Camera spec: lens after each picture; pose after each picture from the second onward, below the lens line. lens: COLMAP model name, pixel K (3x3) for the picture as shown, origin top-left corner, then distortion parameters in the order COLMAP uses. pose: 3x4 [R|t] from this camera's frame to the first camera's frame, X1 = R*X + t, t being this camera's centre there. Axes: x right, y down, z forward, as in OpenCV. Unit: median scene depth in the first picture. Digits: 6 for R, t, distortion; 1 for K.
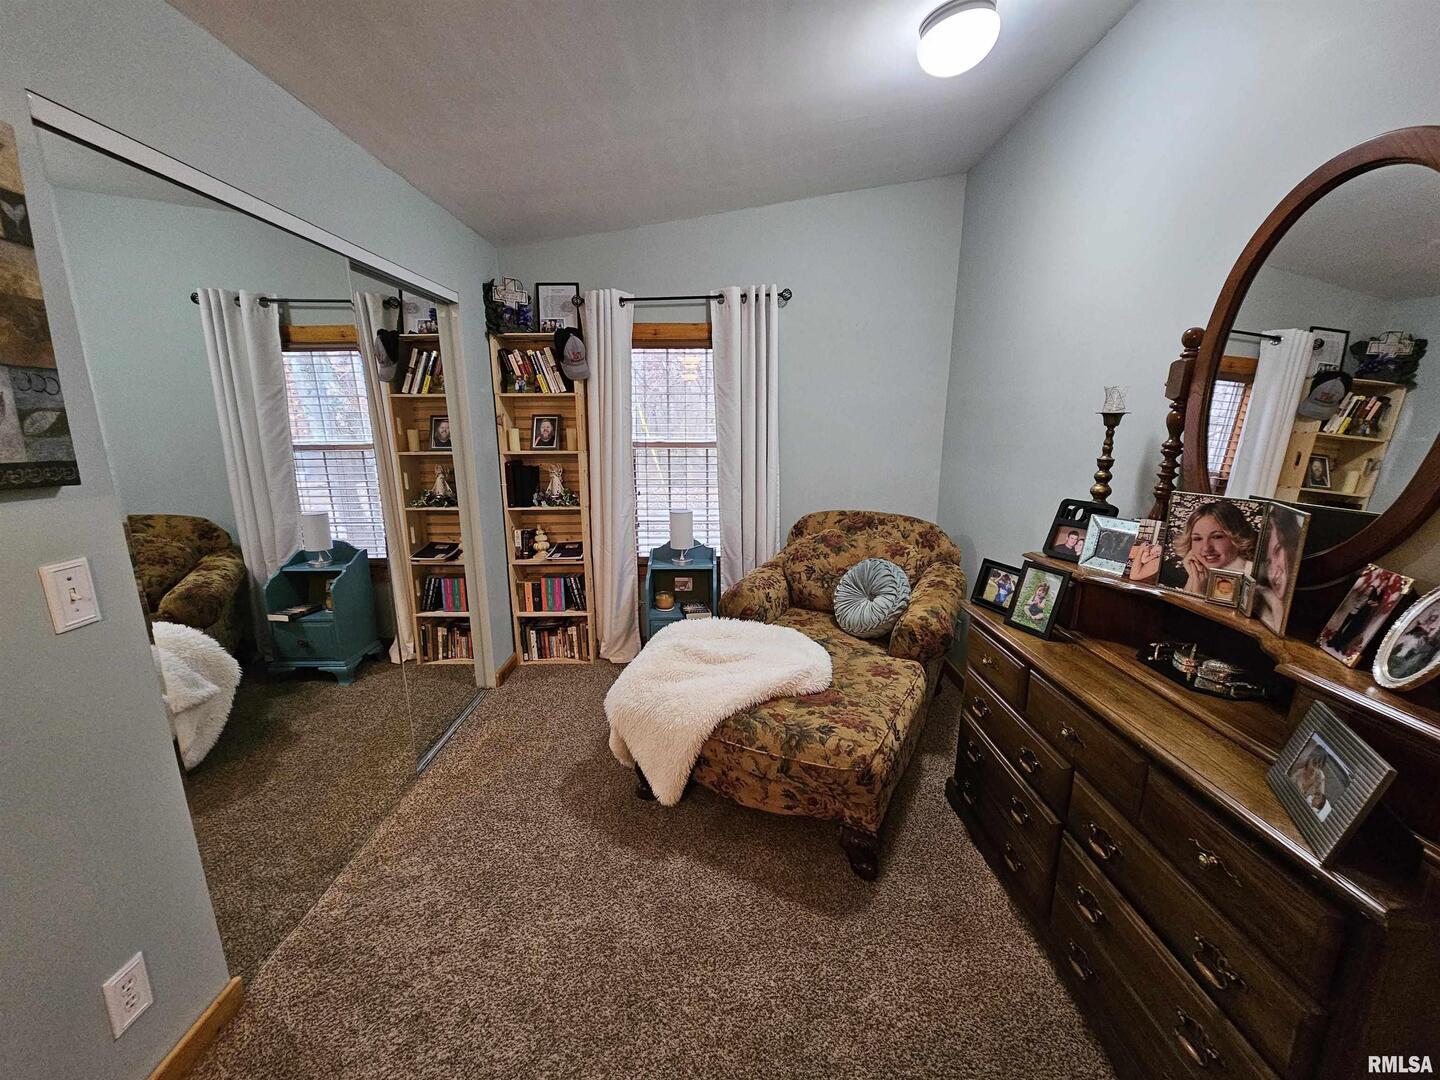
lens RADIAL K [[585.6, 0, 725.1], [0, 585.6, 547.6], [0, 0, 1]] dist [-0.000880, 0.001022]
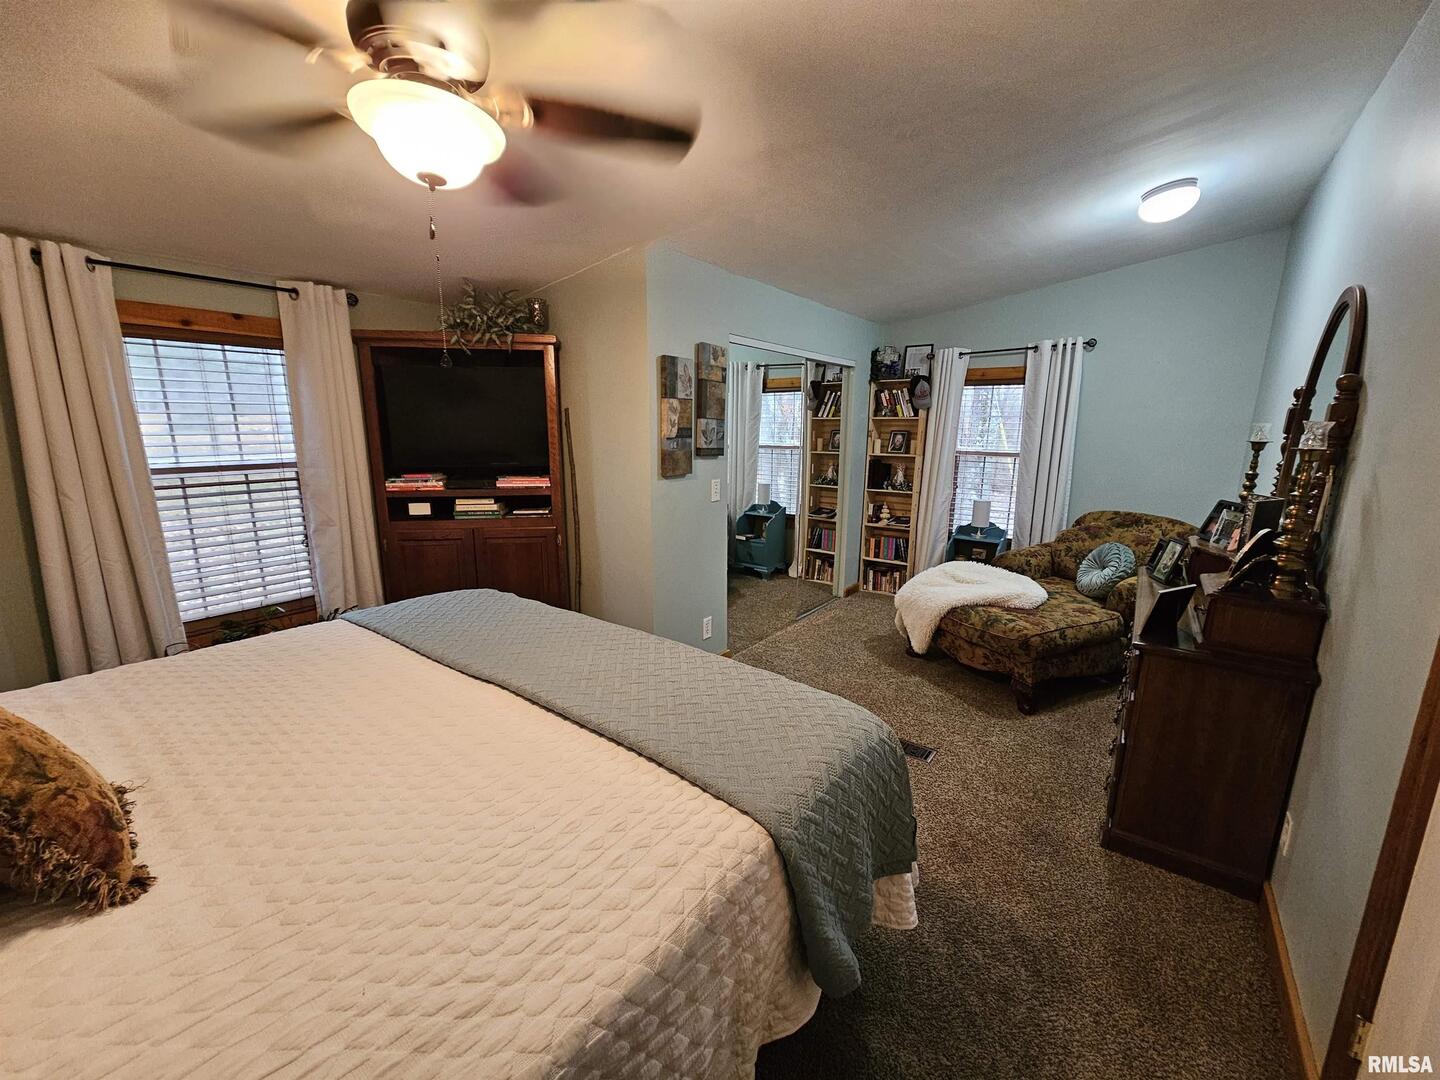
lens RADIAL K [[585.6, 0, 725.1], [0, 585.6, 547.6], [0, 0, 1]] dist [-0.000880, 0.001022]
pose [[0.802430, 0.133822, -0.581548, 0.268068], [-0.140702, 0.989483, 0.033549, 0.091884], [0.579922, 0.054904, 0.812820, -0.511474]]
